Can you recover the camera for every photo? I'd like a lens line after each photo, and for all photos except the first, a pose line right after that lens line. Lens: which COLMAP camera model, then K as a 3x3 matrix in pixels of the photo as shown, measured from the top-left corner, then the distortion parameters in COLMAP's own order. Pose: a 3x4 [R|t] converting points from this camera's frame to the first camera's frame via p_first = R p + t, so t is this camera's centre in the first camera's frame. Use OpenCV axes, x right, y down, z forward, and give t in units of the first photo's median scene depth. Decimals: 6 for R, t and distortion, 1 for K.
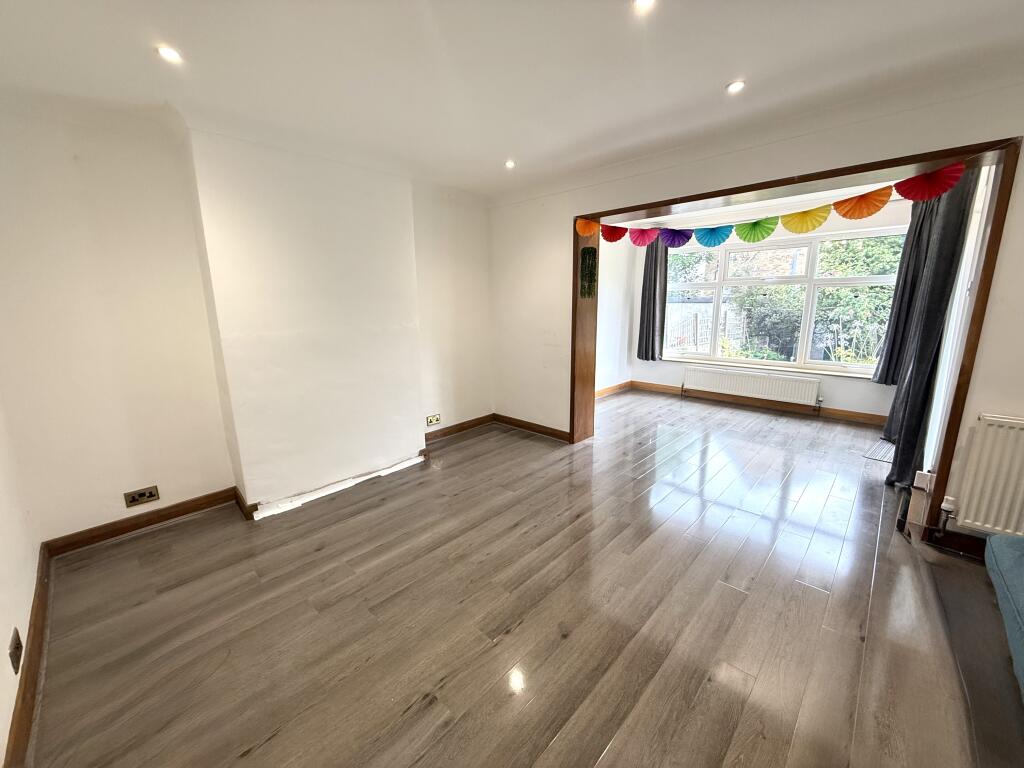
lens RADIAL K [[407.6, 0, 510.1], [0, 407.6, 382.0], [0, 0, 1]] dist [-0.003516, -0.000226]
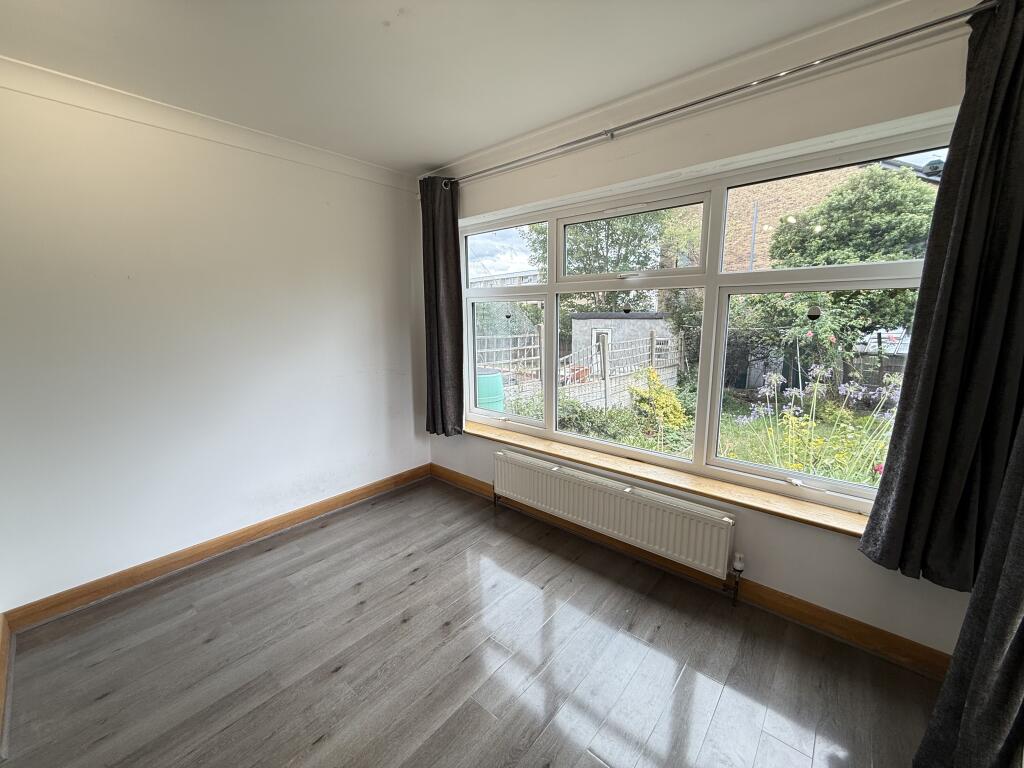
lens RADIAL K [[409.8, 0, 508.9], [0, 409.8, 383.5], [0, 0, 1]] dist [0.000881, 0.000295]
pose [[0.998300, -0.004946, 0.058078, 0.638203], [0.006741, 0.999504, -0.030765, -0.162271], [-0.057897, 0.031104, 0.997838, 0.745226]]
